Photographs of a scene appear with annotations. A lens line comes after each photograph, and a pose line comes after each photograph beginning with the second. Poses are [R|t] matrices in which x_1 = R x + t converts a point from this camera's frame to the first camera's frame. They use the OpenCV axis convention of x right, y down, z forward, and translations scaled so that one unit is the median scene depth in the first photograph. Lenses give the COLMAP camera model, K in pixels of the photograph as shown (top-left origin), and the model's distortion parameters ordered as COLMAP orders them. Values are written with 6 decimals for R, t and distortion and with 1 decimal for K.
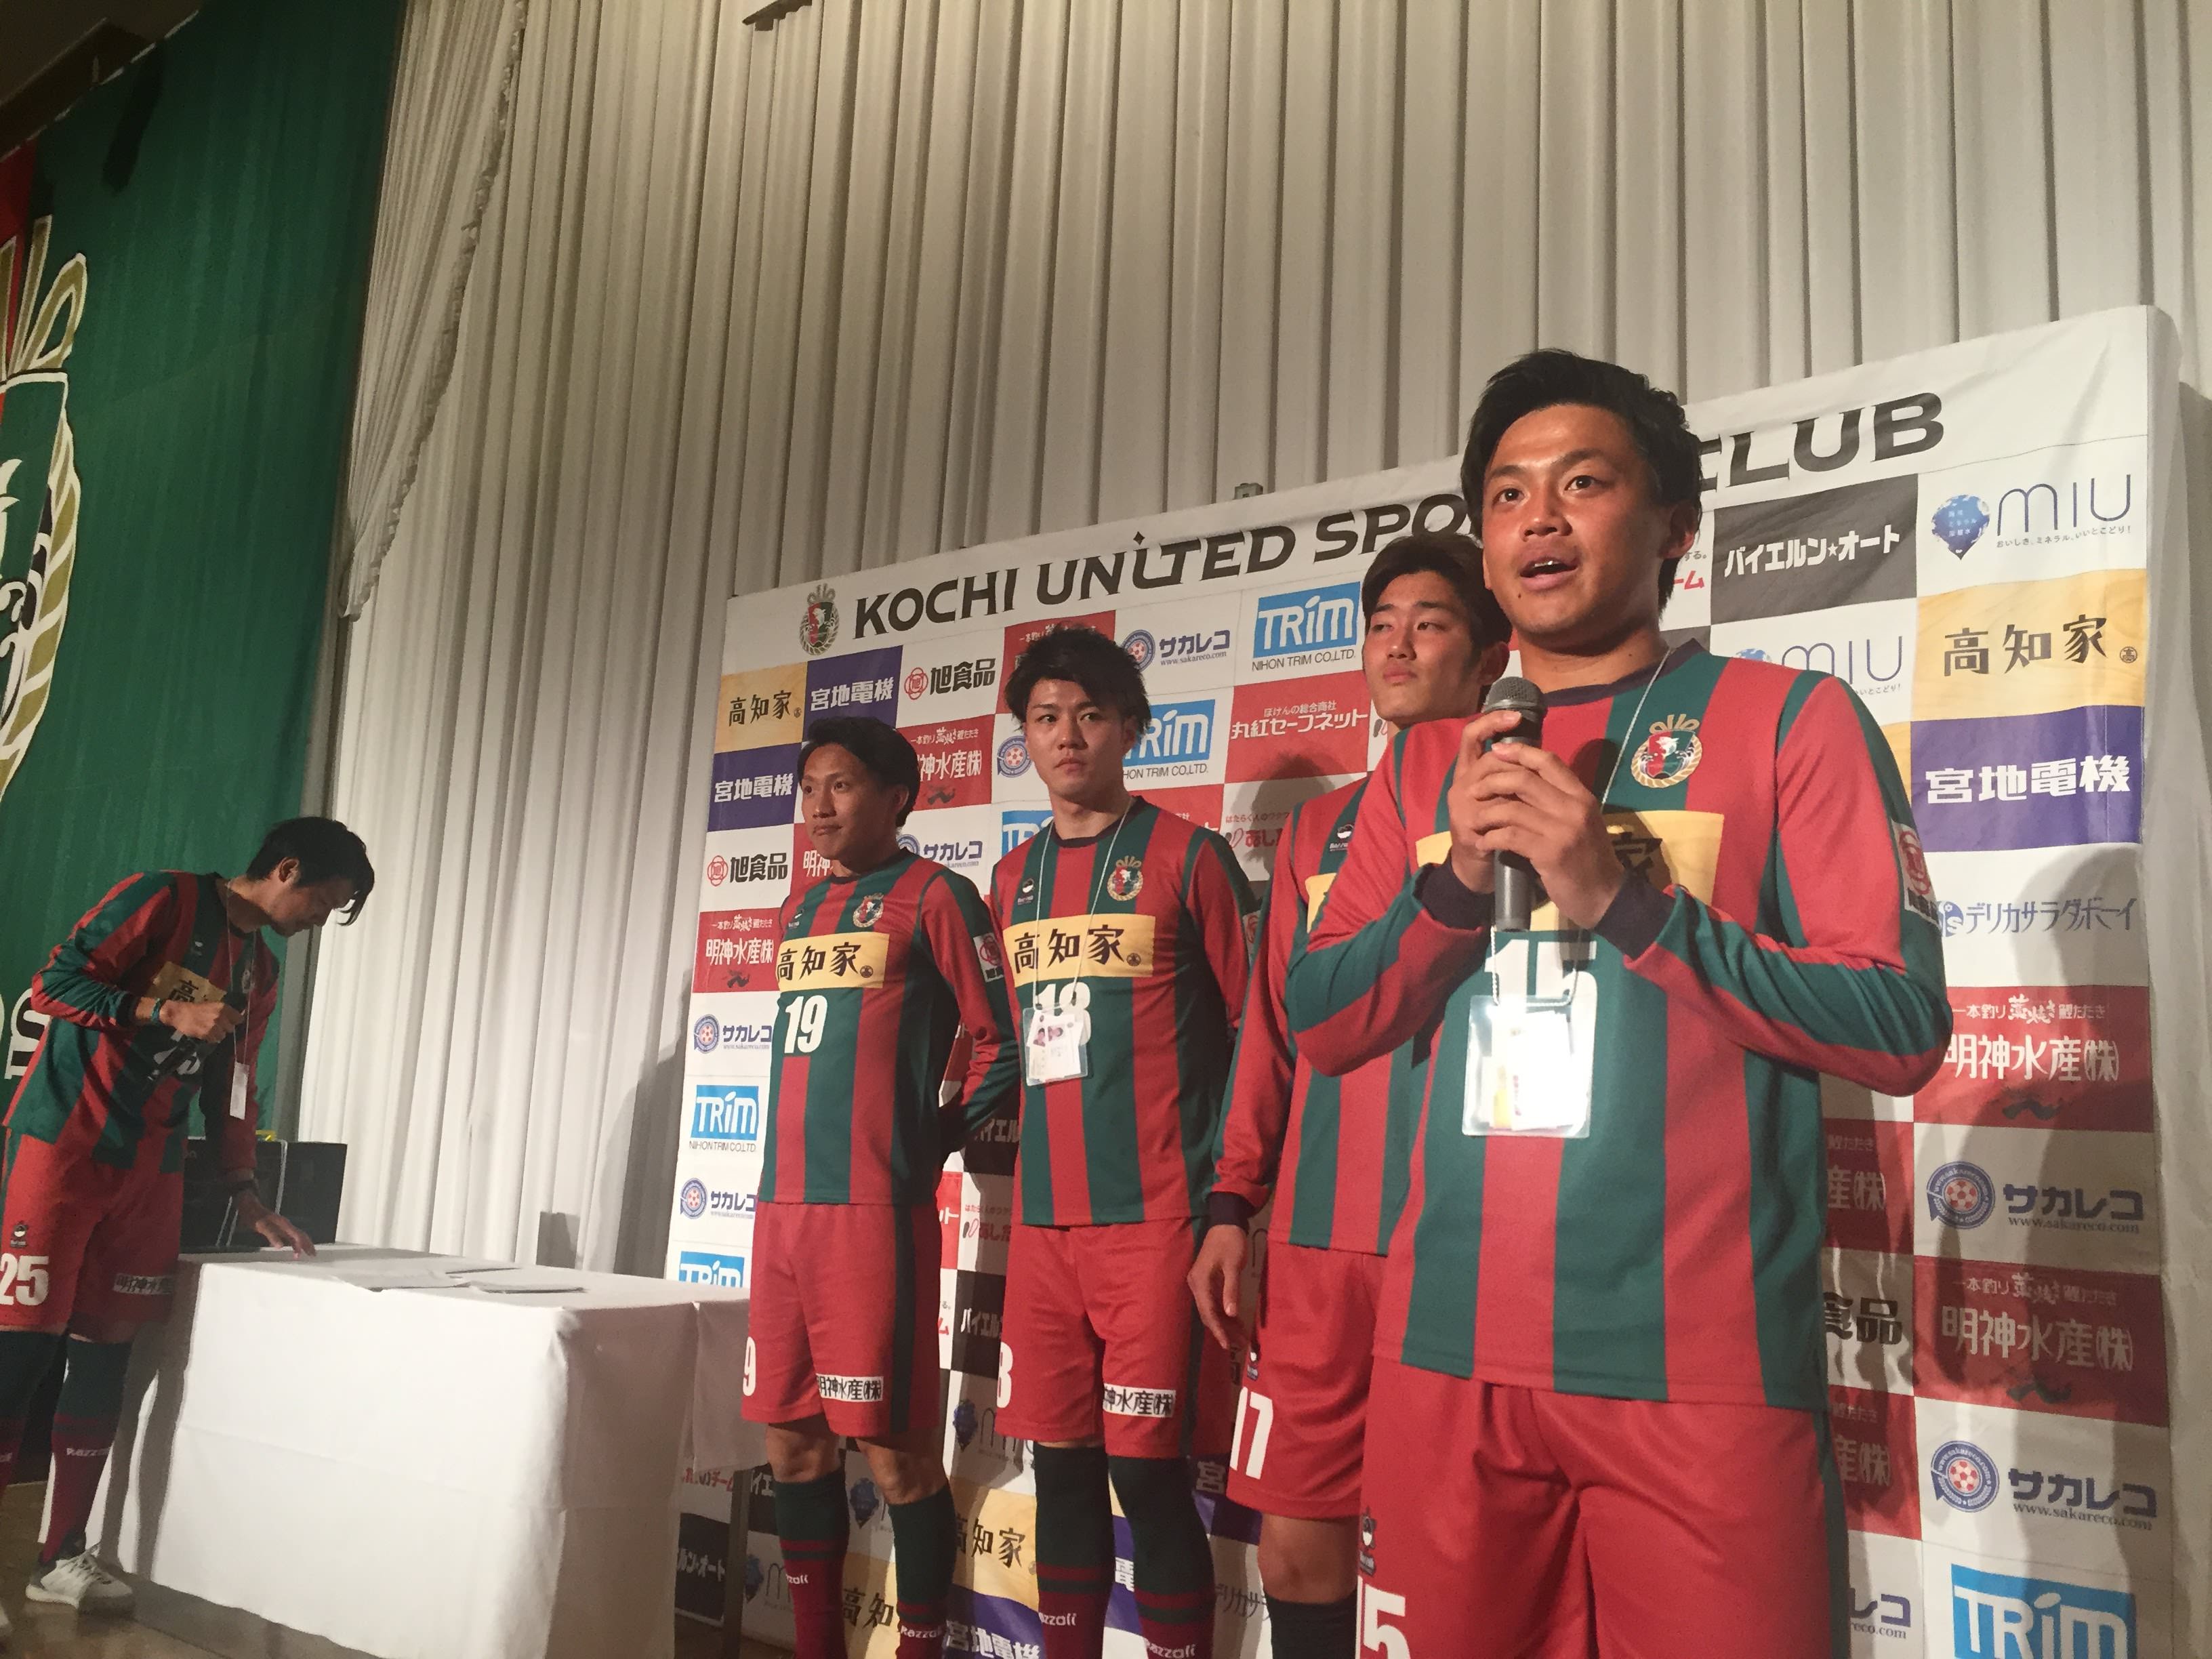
lens RADIAL K [[1878.0, 0, 1106.0], [0, 1878.0, 829.5], [0, 0, 1]] dist [0.095445, -0.127919]
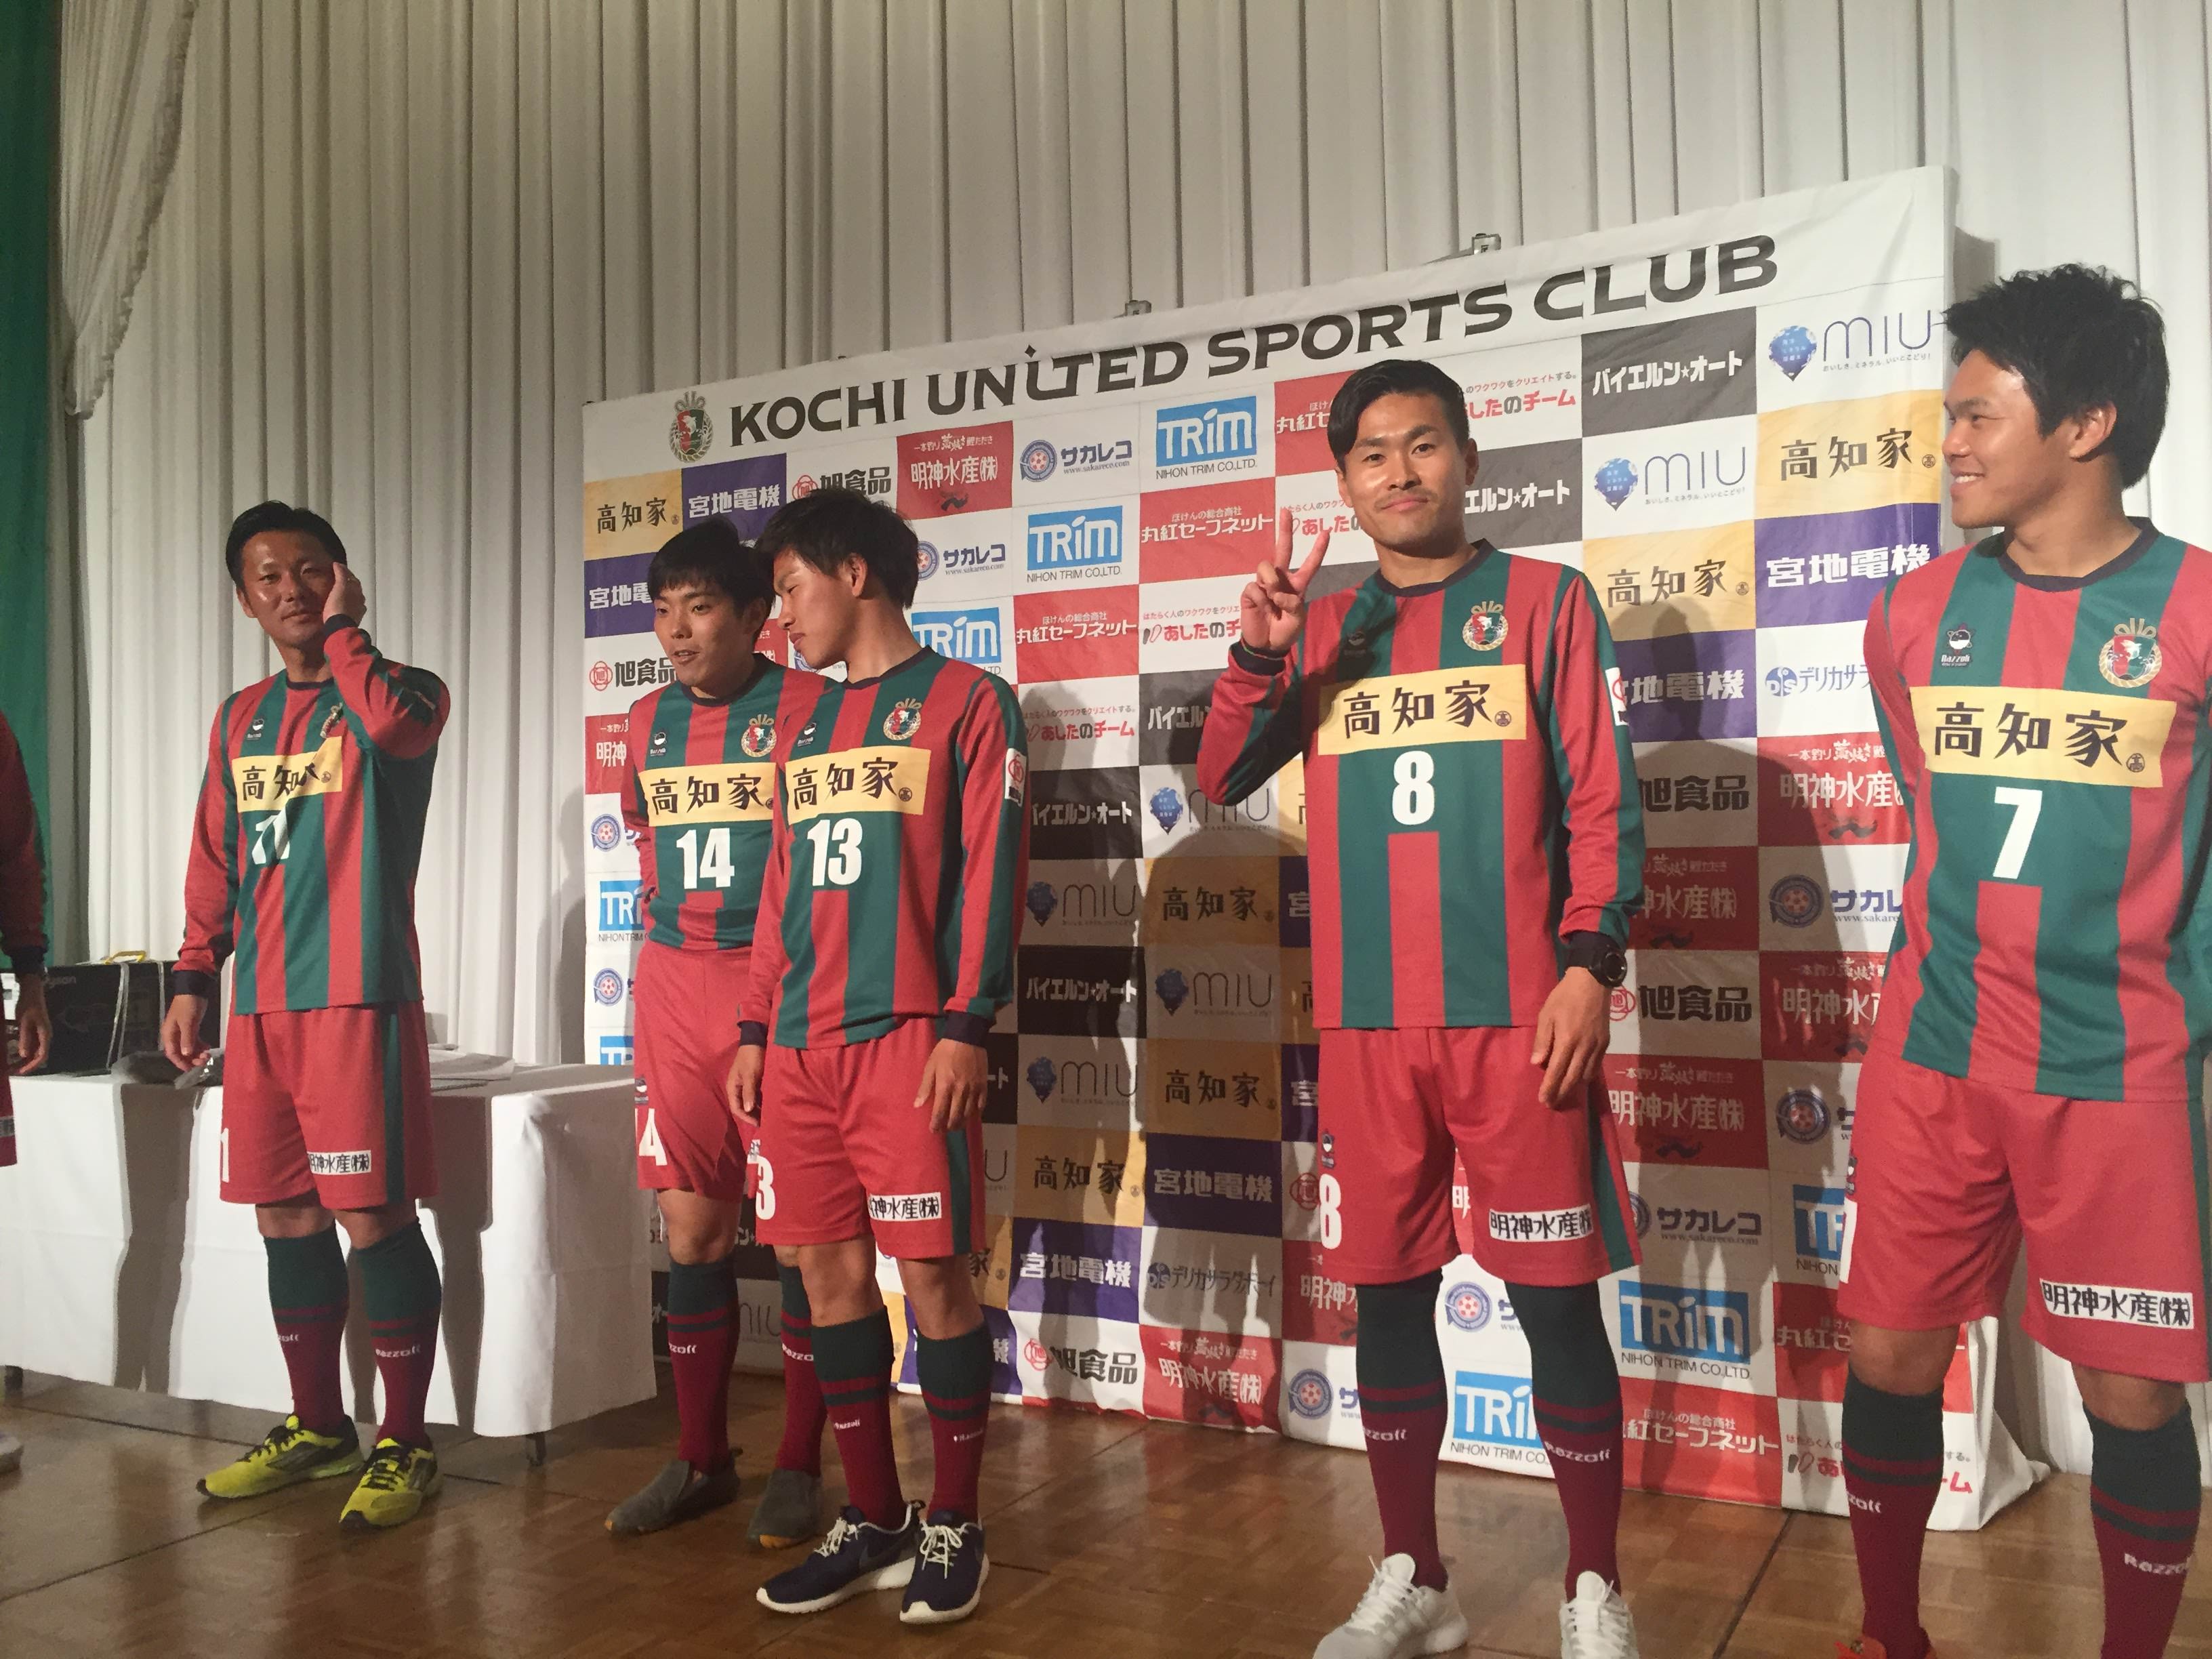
lens RADIAL K [[1849.4, 0, 1115.2], [0, 1849.4, 818.7], [0, 0, 1]] dist [0.099308, -0.126001]
pose [[0.978495, -0.060280, 0.197265, -0.163543], [0.035298, 0.991173, 0.127791, -0.025304], [-0.203227, -0.118080, 0.971986, -0.071520]]
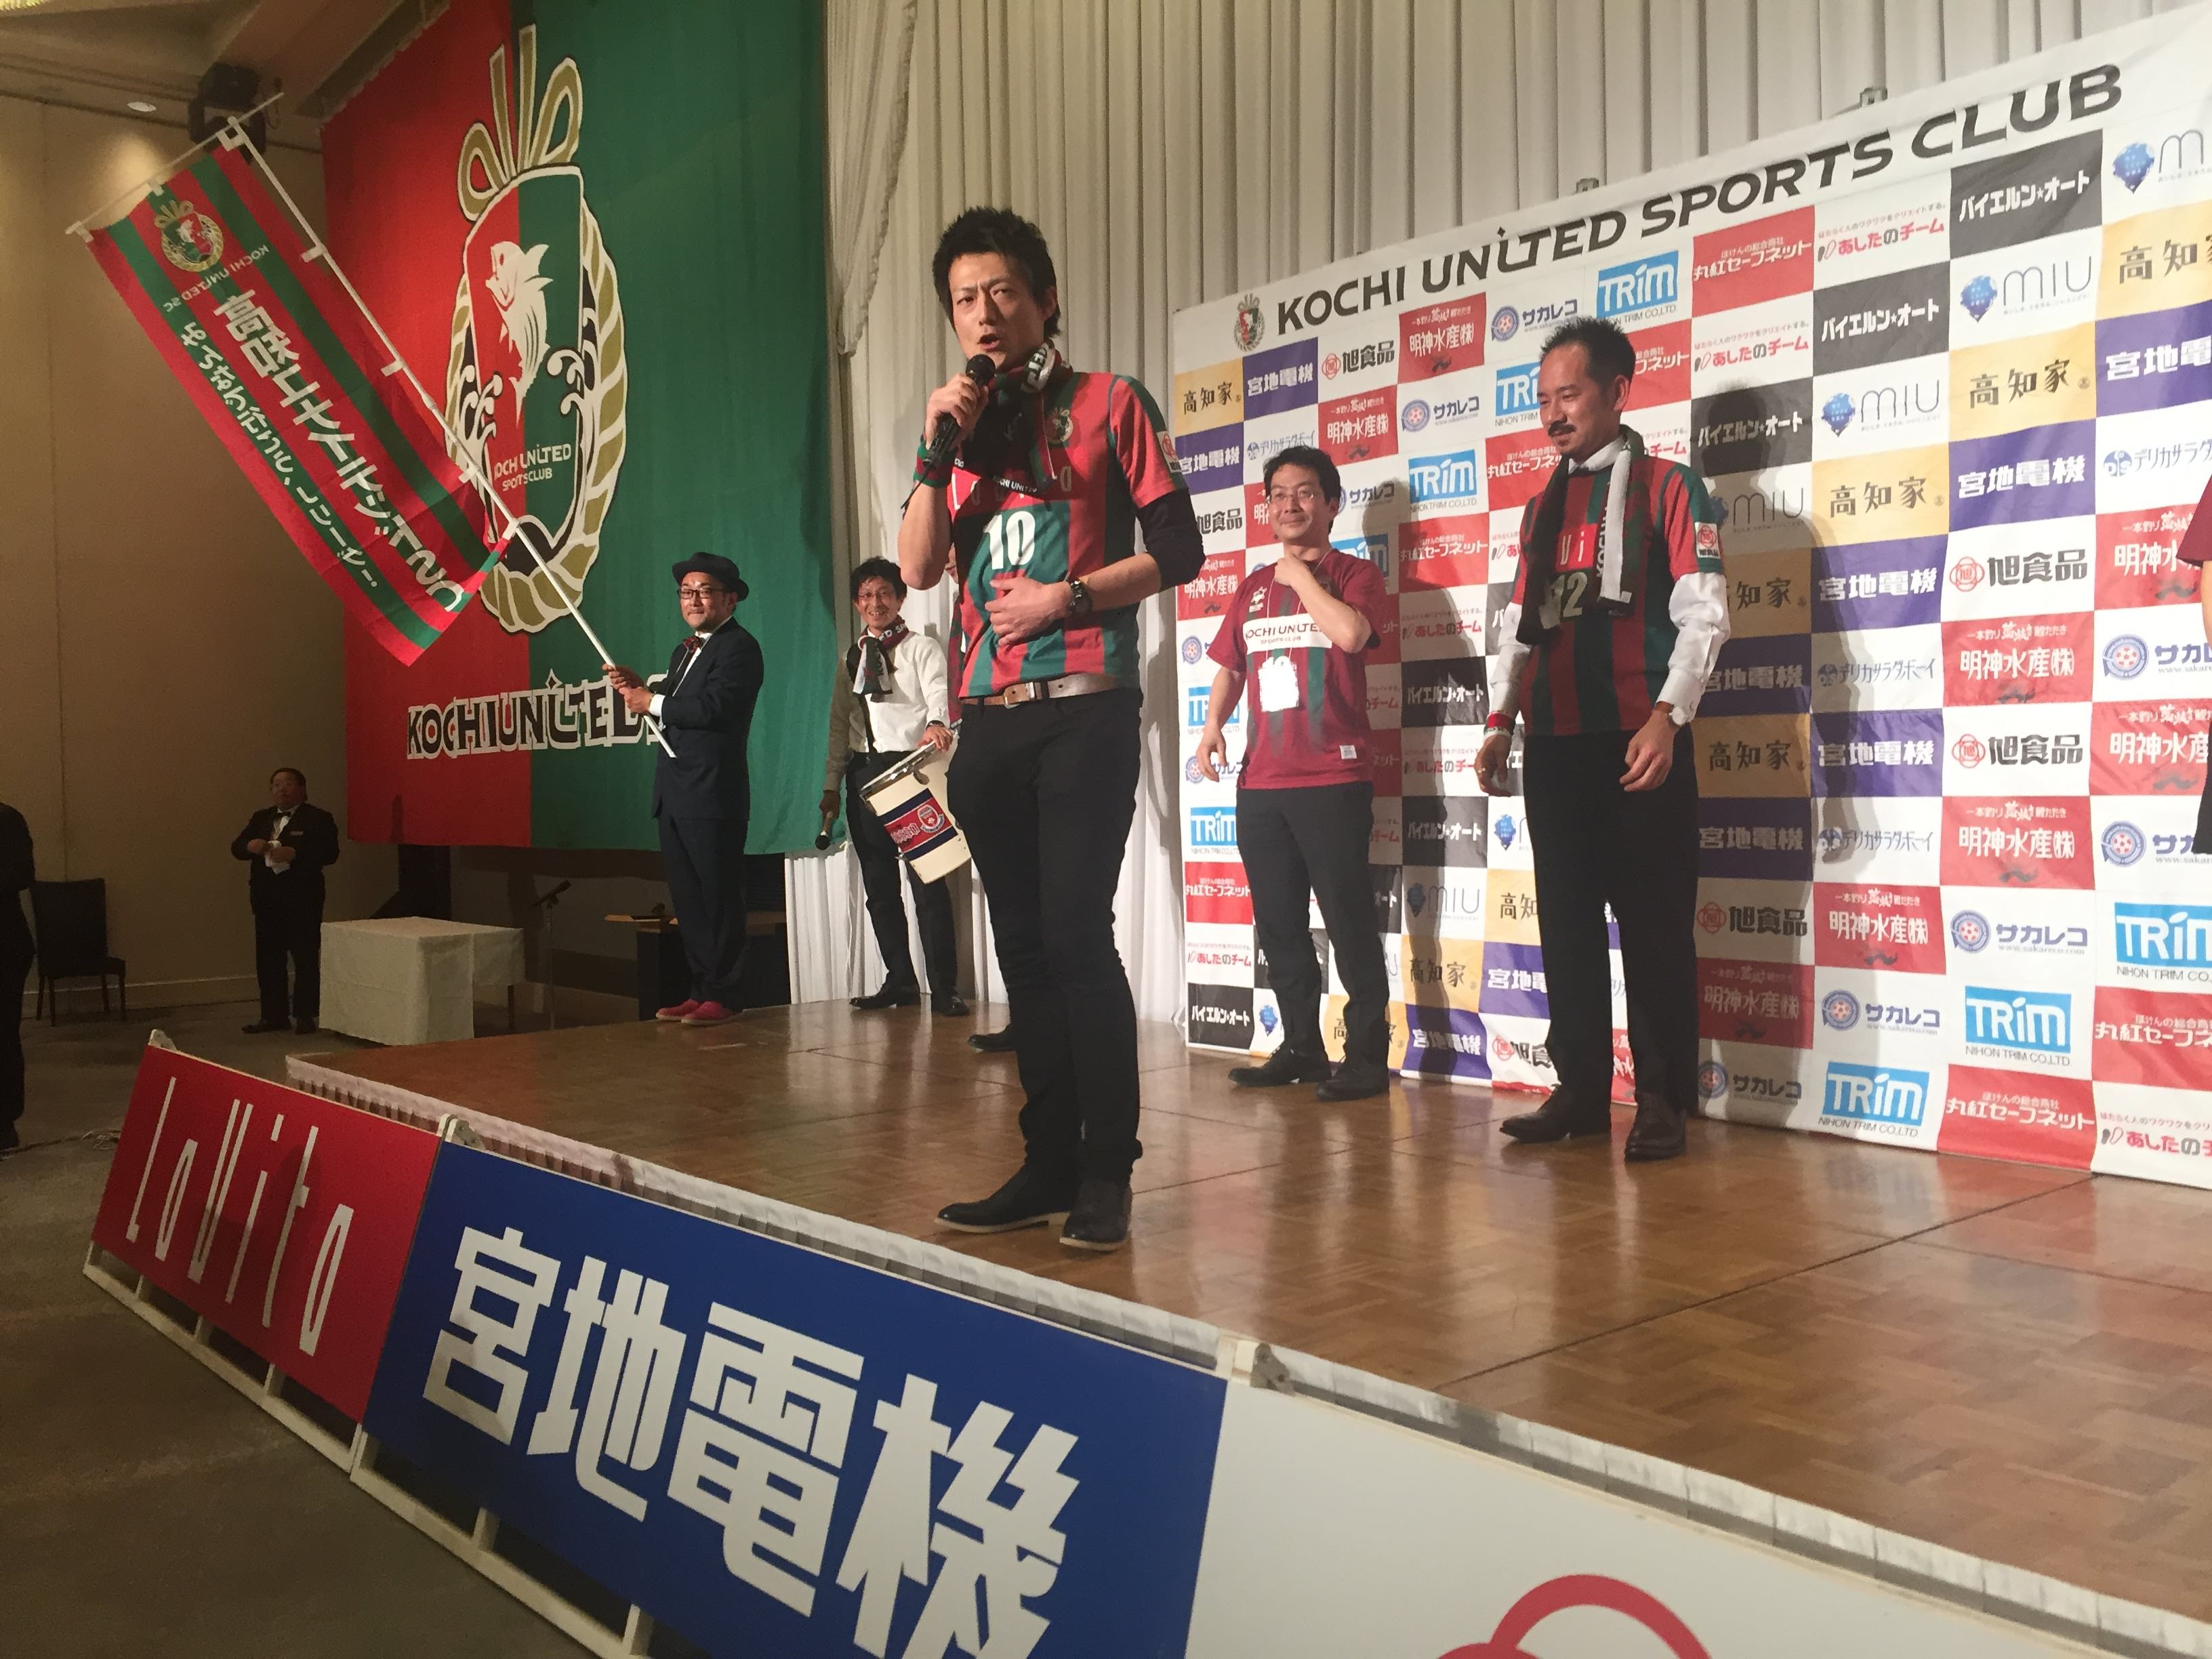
lens RADIAL K [[1849.4, 0, 1115.2], [0, 1849.4, 818.7], [0, 0, 1]] dist [0.099308, -0.126001]
pose [[0.979451, -0.066343, -0.190456, -0.024687], [0.099279, 0.980607, 0.168978, -0.002964], [0.175552, -0.184414, 0.967043, -0.372662]]
